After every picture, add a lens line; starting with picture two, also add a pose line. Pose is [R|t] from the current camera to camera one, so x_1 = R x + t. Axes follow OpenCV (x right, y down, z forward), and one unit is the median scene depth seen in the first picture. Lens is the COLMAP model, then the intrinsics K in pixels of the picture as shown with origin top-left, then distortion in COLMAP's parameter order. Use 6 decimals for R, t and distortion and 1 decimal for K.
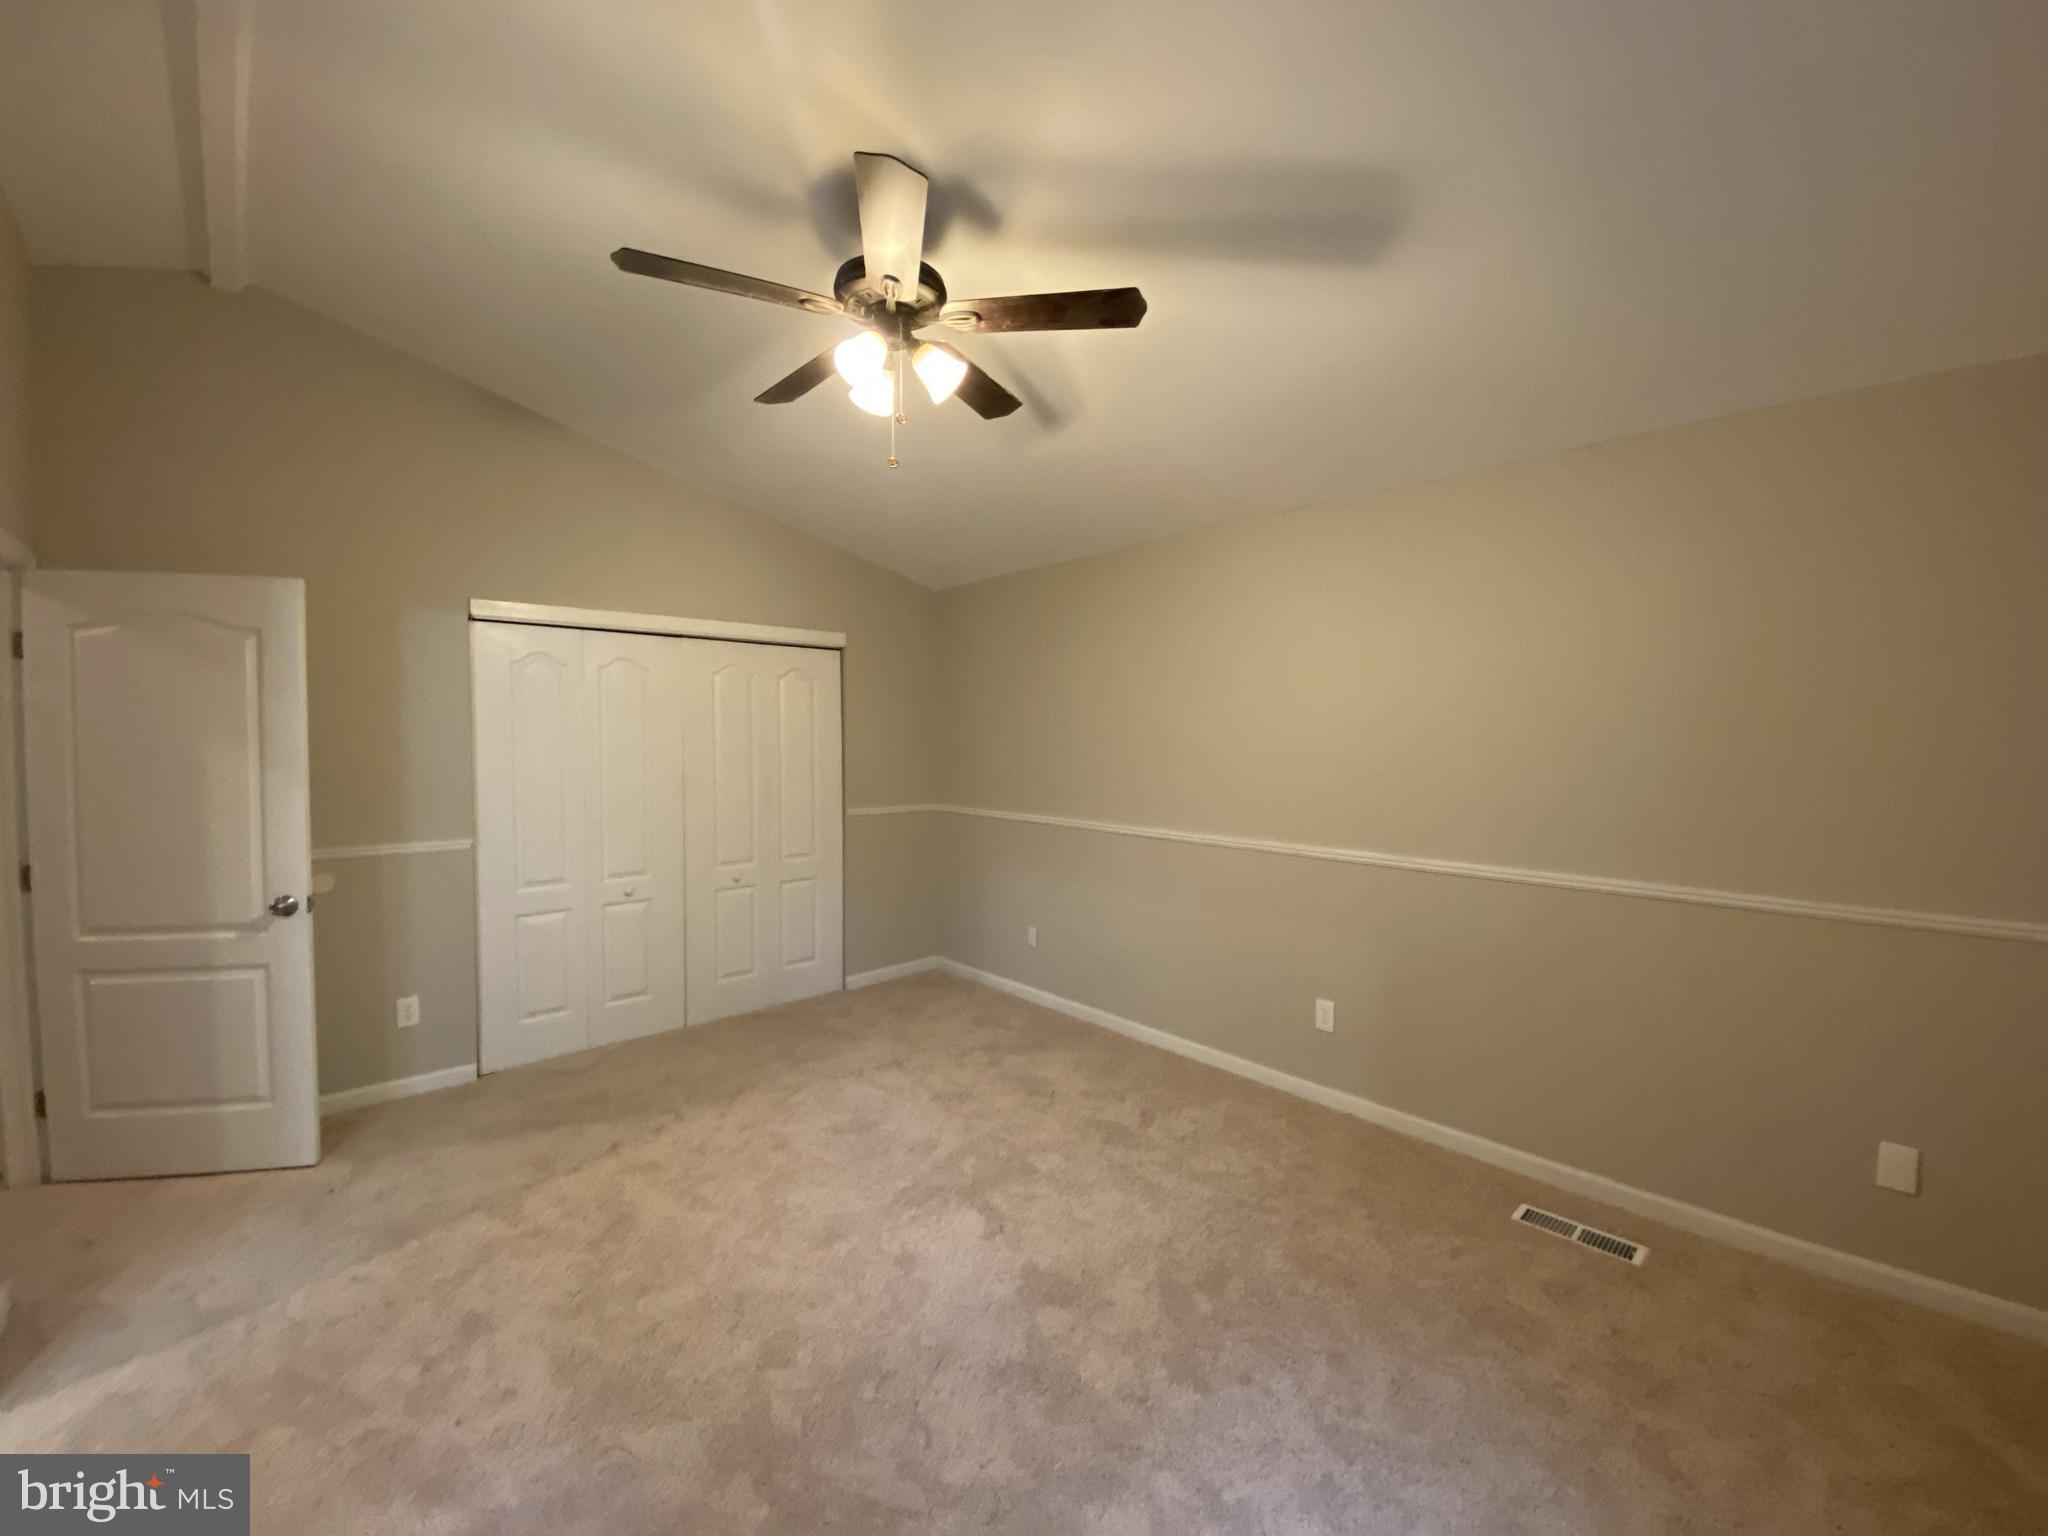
lens RADIAL K [[810.0, 0, 1020.4], [0, 810.0, 767.5], [0, 0, 1]] dist [0.003037, -0.014429]
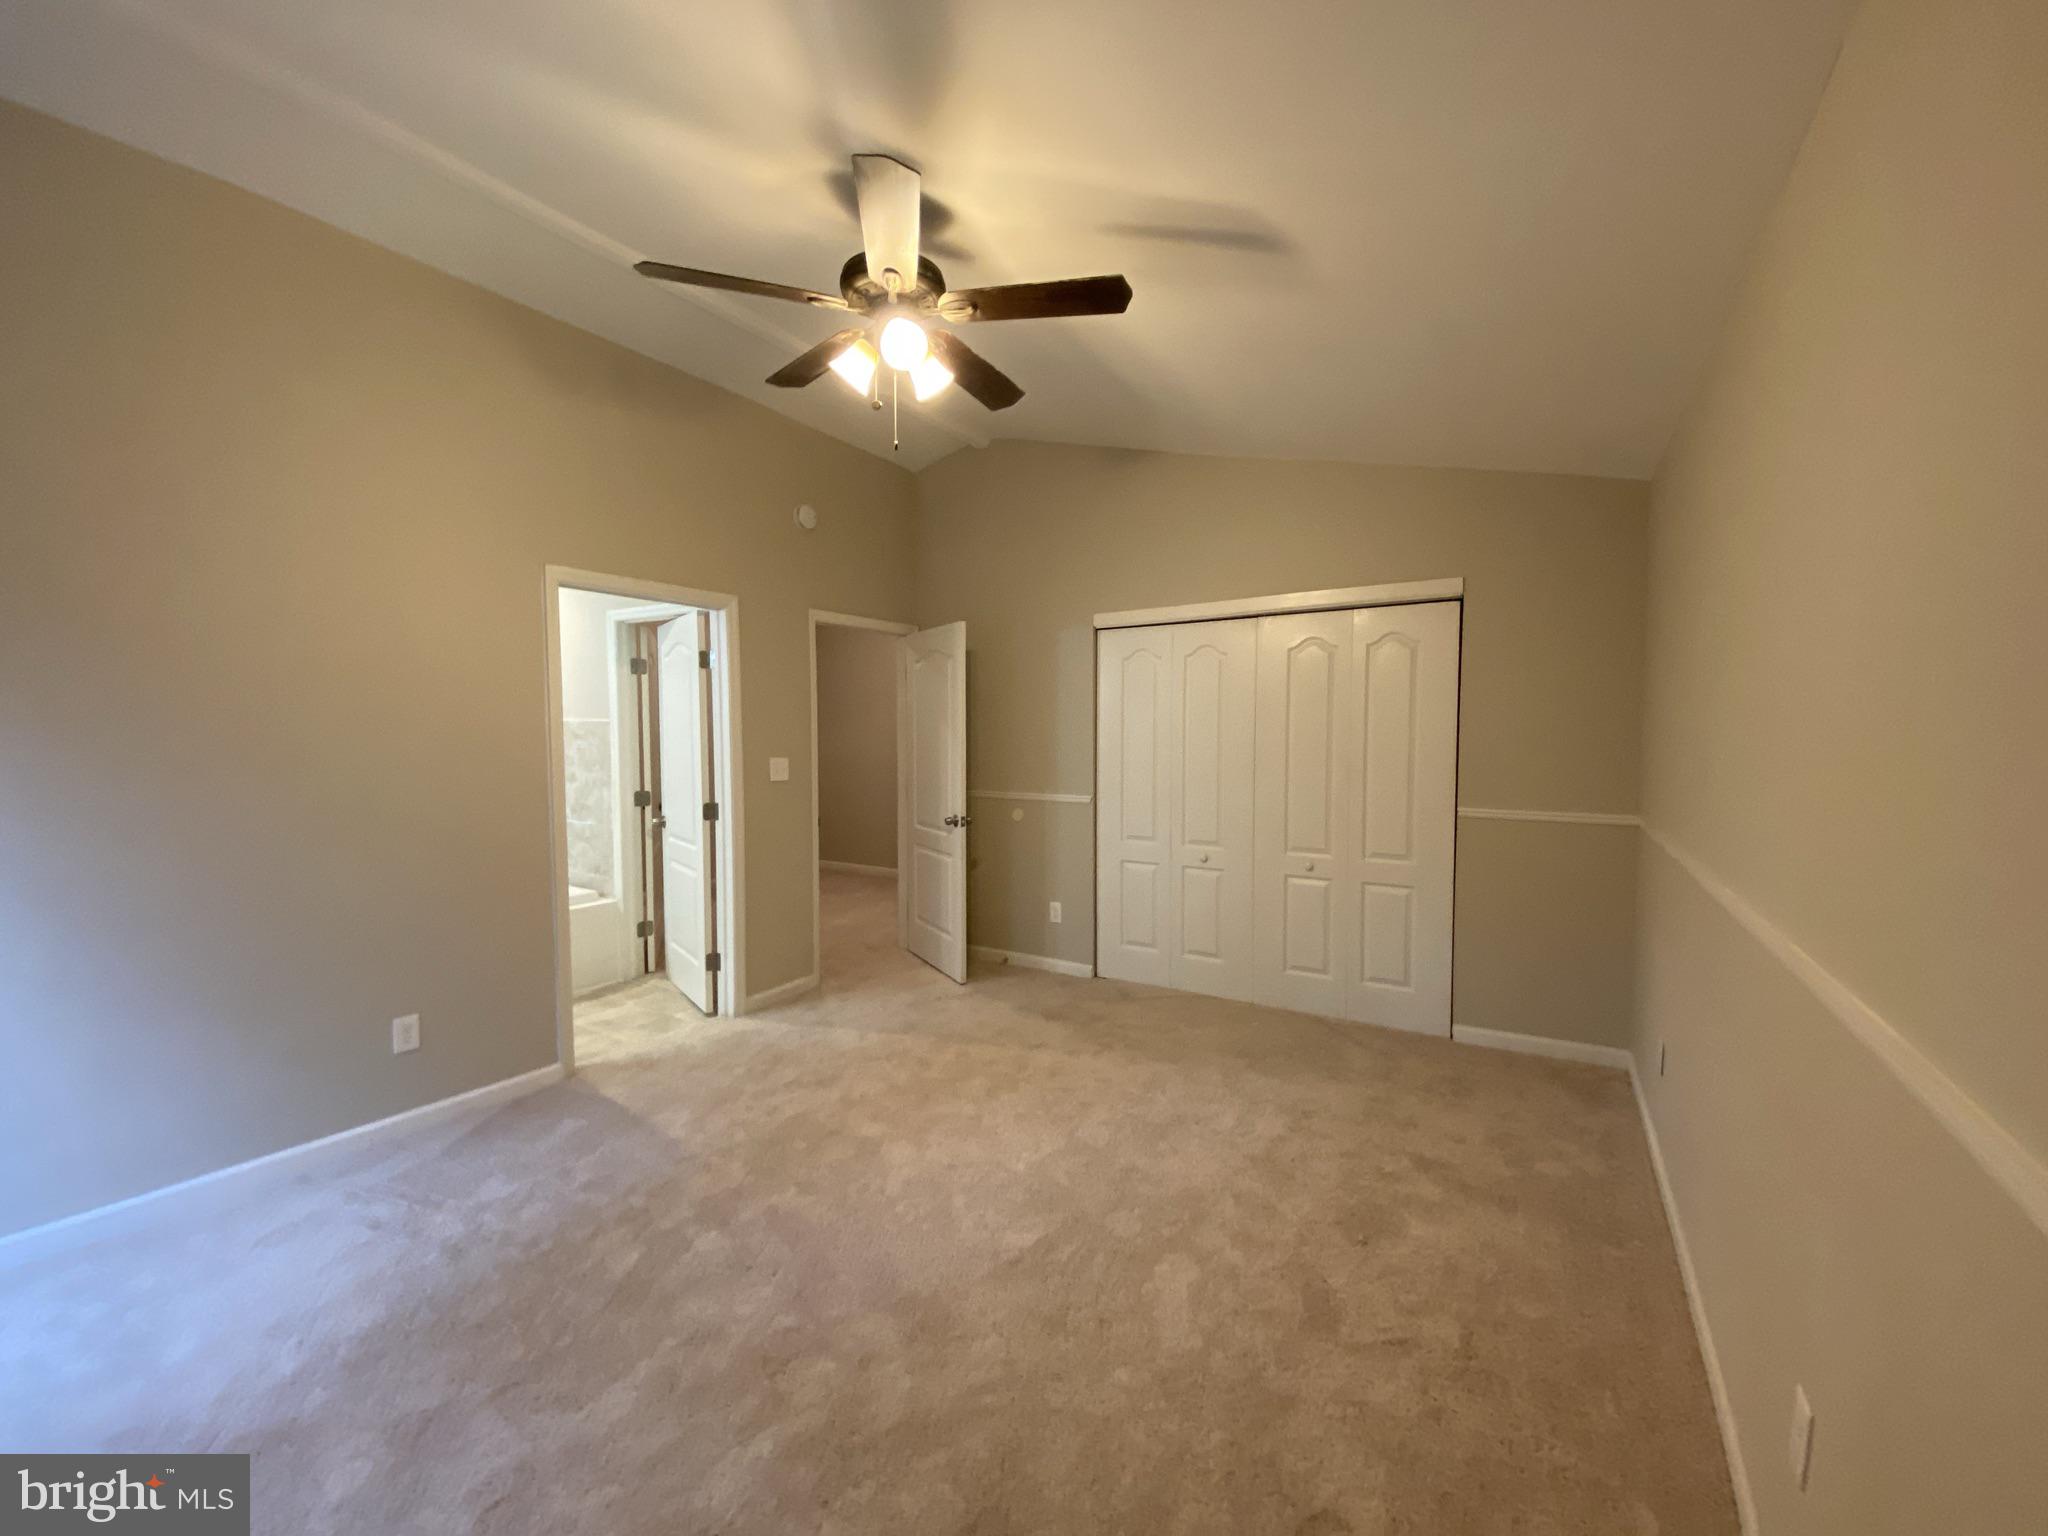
lens RADIAL K [[810.0, 0, 1020.4], [0, 810.0, 767.5], [0, 0, 1]] dist [0.003037, -0.014429]
pose [[0.257575, 0.034693, -0.965635, 0.557056], [-0.034973, 0.999035, 0.026564, 0.011754], [0.965625, 0.026929, 0.258540, 0.534148]]
